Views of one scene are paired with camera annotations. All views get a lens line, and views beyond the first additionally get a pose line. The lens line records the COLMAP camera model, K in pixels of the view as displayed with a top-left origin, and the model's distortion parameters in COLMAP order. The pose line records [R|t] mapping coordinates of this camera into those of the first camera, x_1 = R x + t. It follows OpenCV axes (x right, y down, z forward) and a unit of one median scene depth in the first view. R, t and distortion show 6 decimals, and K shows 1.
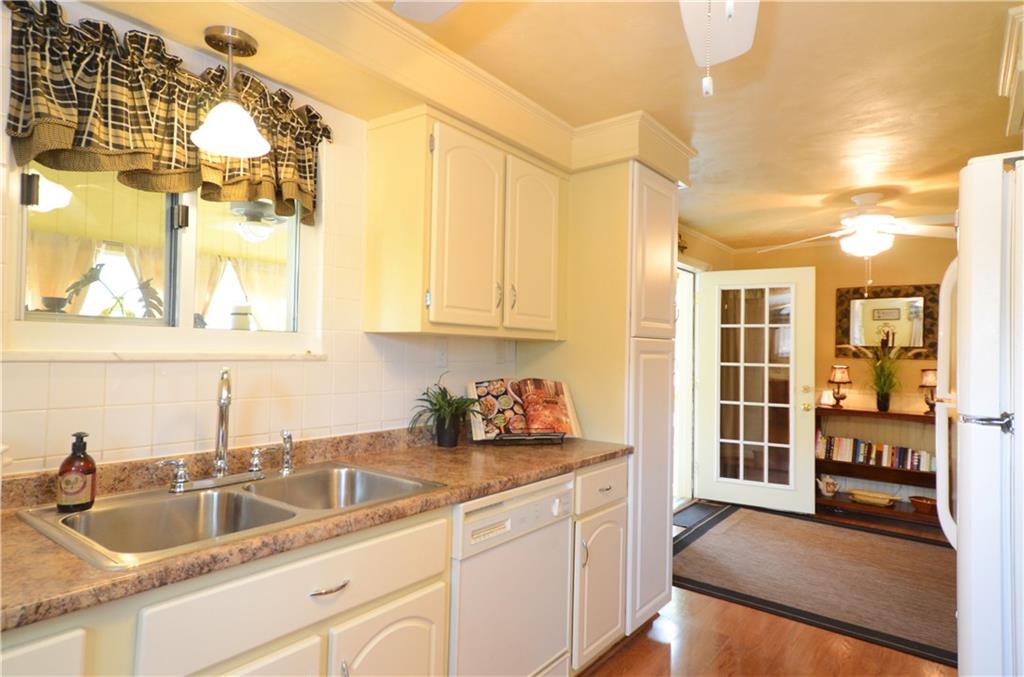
lens RADIAL K [[577.8, 0, 512.0], [0, 577.8, 338.5], [0, 0, 1]] dist [0.028332, 0.002966]
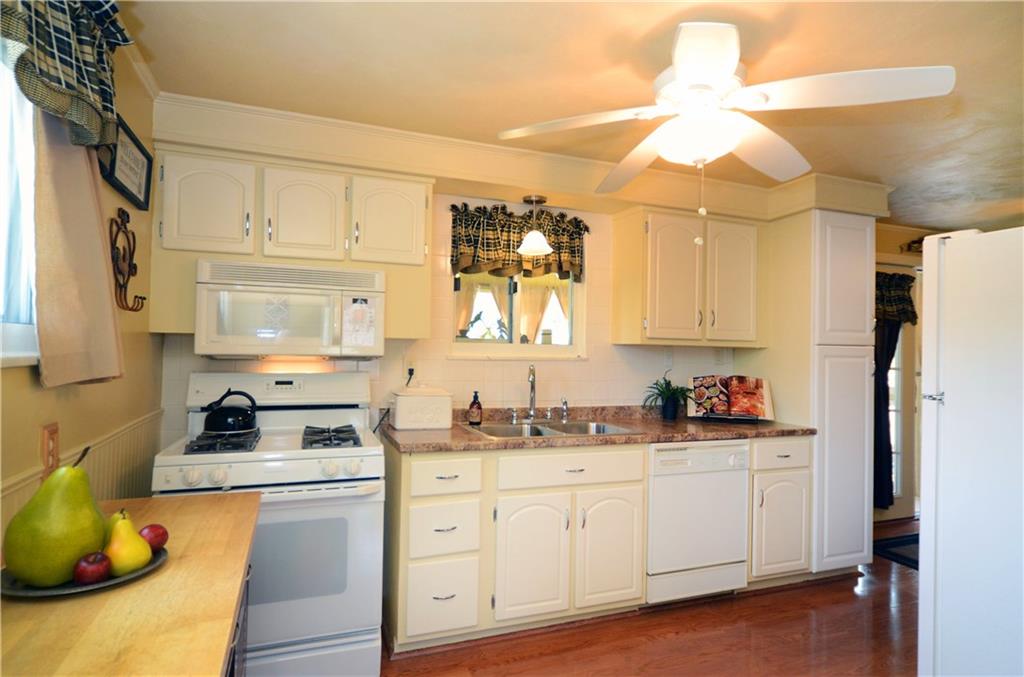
lens RADIAL K [[556.2, 0, 512.0], [0, 556.2, 352.9], [0, 0, 1]] dist [-0.002530, 0.000067]
pose [[0.853899, -0.003220, -0.520429, 0.355414], [0.011462, 0.999855, 0.012619, -0.010112], [0.520313, -0.016740, 0.853811, -0.537871]]
